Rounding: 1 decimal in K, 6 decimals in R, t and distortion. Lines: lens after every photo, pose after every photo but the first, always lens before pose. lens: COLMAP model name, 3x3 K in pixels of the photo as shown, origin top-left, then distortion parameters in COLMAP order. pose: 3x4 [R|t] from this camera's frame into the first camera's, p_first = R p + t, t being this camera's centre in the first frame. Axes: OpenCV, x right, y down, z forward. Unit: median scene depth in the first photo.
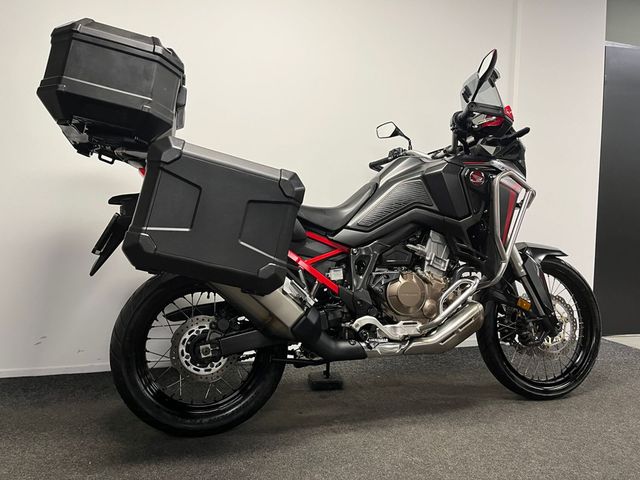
lens RADIAL K [[481.7, 0, 320.0], [0, 481.7, 240.0], [0, 0, 1]] dist [0.030967, -0.000526]
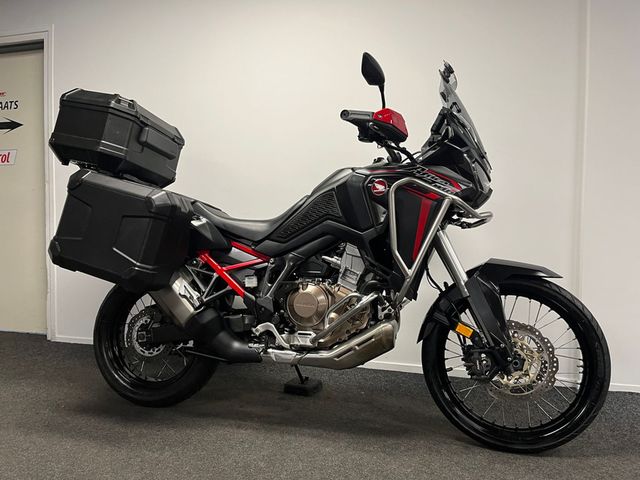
lens RADIAL K [[481.7, 0, 320.0], [0, 481.7, 240.0], [0, 0, 1]] dist [0.030967, -0.000526]
pose [[0.855543, 0.006809, -0.517687, 0.707300], [-0.022550, 0.999455, -0.024121, 0.000209], [0.517241, 0.032310, 0.855230, 0.143150]]
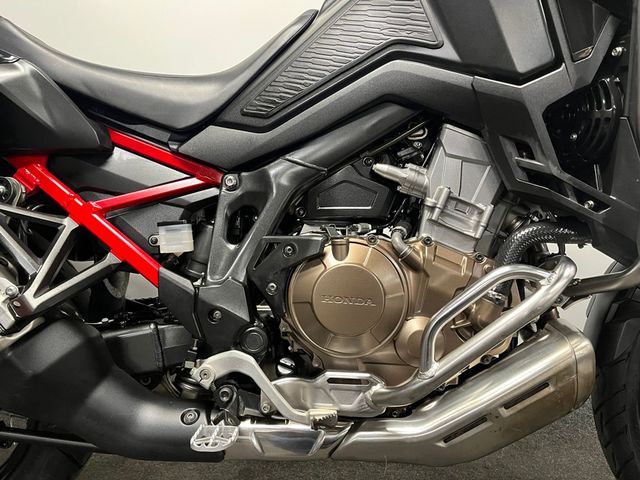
lens RADIAL K [[486.7, 0, 322.6], [0, 486.7, 246.4], [0, 0, 1]] dist [0.009815, -0.000012]
pose [[0.948619, 0.036943, -0.314256, 0.268604], [-0.002916, 0.994139, 0.108066, 0.032560], [0.316407, -0.101597, 0.943167, 0.637059]]
